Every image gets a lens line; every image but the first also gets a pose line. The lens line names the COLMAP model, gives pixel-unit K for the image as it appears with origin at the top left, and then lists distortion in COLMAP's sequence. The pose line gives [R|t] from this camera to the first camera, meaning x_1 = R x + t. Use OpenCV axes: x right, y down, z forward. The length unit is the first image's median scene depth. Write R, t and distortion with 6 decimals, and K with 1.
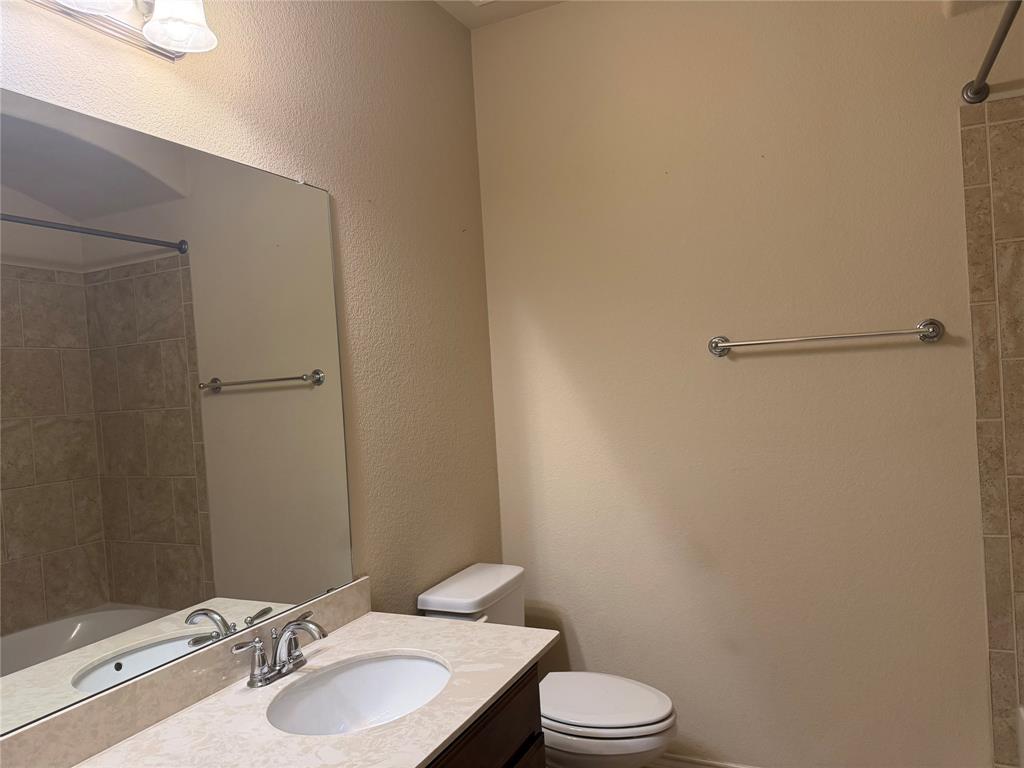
lens RADIAL K [[720.7, 0, 509.1], [0, 720.7, 382.5], [0, 0, 1]] dist [0.023306, -0.026808]
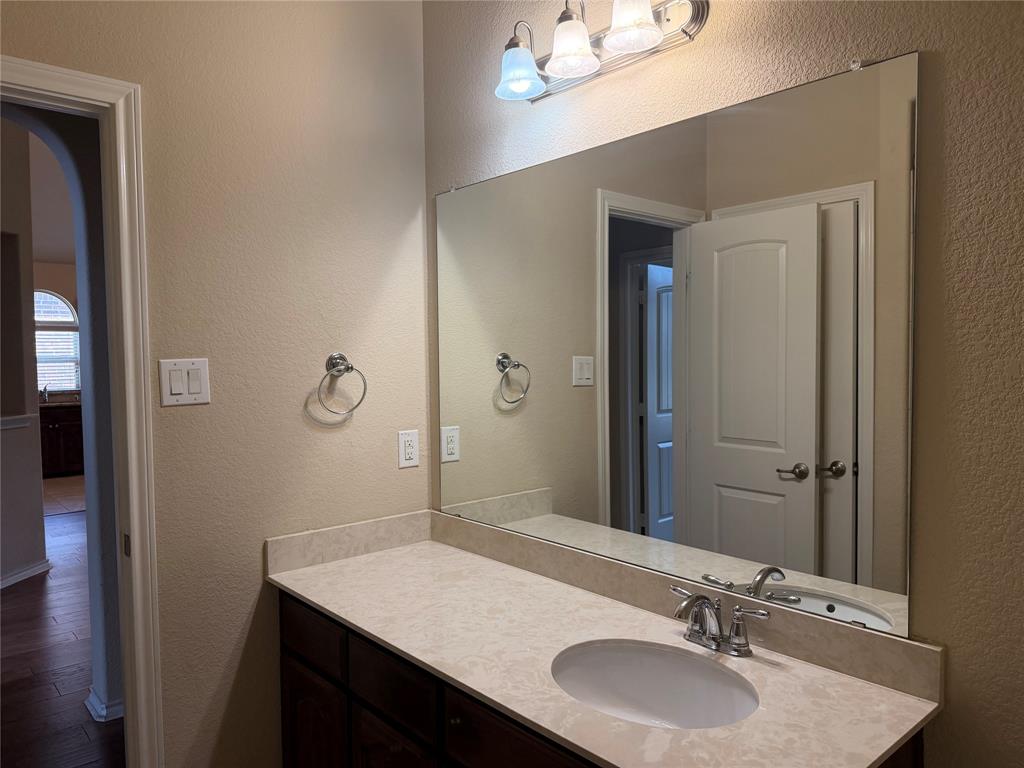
lens RADIAL K [[720.7, 0, 508.5], [0, 720.7, 387.9], [0, 0, 1]] dist [0.023306, -0.026808]
pose [[-0.381795, 0.106264, -0.918118, 0.602919], [0.027228, 0.994231, 0.103750, -0.043683], [0.923846, 0.014612, -0.382485, 1.050803]]
